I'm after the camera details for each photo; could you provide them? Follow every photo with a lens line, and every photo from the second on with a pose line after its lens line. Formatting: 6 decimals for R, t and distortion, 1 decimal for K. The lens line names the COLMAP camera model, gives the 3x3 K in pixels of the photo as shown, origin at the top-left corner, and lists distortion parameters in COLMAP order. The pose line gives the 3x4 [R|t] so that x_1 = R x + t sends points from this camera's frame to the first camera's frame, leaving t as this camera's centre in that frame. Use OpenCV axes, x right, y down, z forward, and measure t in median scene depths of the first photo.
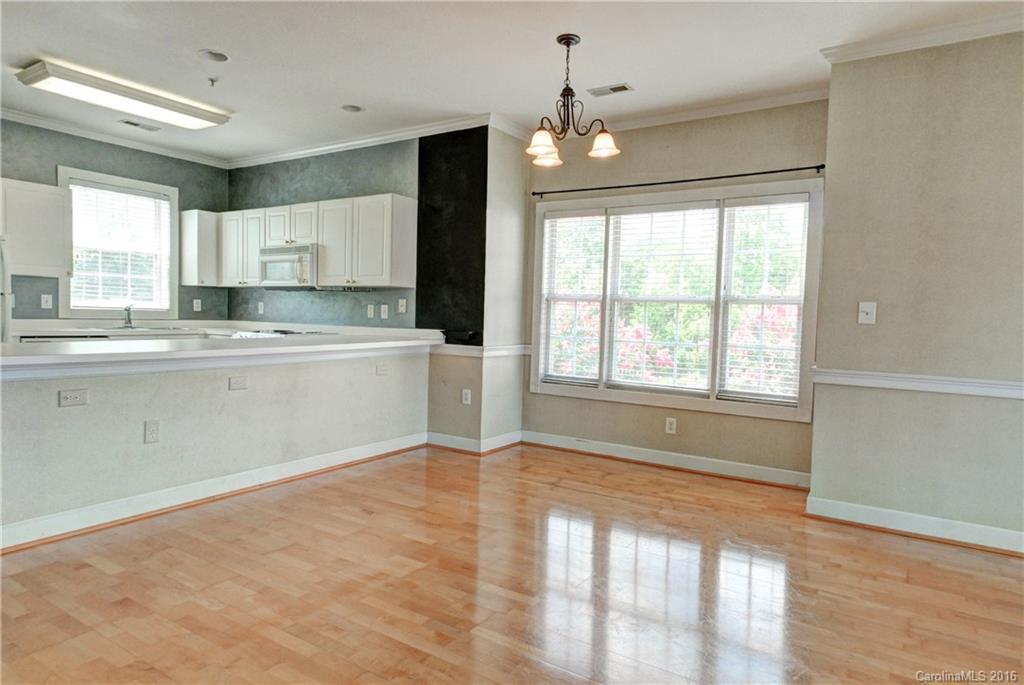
lens RADIAL K [[619.4, 0, 510.8], [0, 619.4, 344.6], [0, 0, 1]] dist [0.012920, 0.002472]
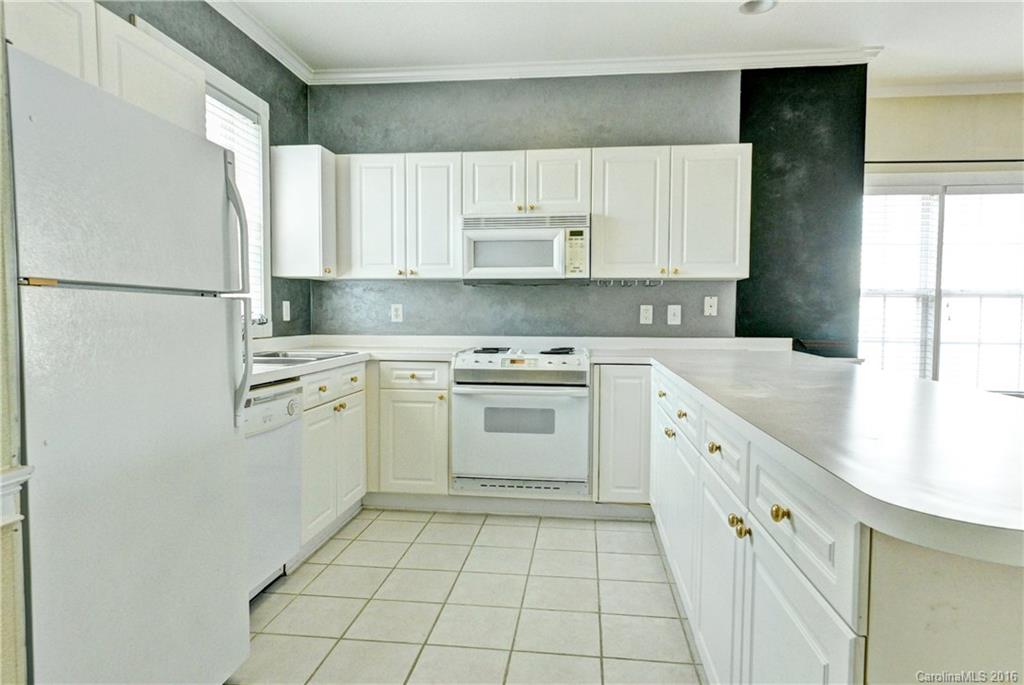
lens RADIAL K [[619.4, 0, 510.8], [0, 619.4, 344.6], [0, 0, 1]] dist [0.012920, 0.002472]
pose [[0.894131, -0.045063, 0.445532, -0.638821], [0.040720, 0.998984, 0.019323, -0.037907], [-0.445950, 0.000864, 0.895057, 0.424419]]
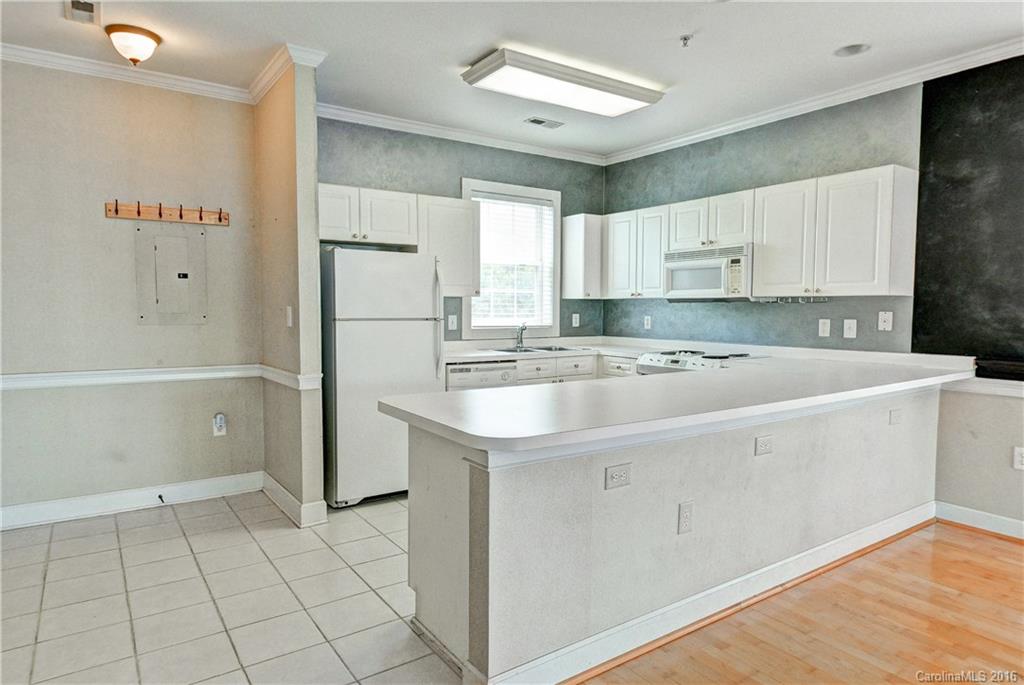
lens RADIAL K [[619.4, 0, 510.8], [0, 619.4, 344.6], [0, 0, 1]] dist [0.012920, 0.002472]
pose [[0.925328, 0.000035, -0.379167, -0.277832], [0.002397, 0.999979, 0.005943, -0.037049], [0.379159, -0.006408, 0.925309, 0.147122]]
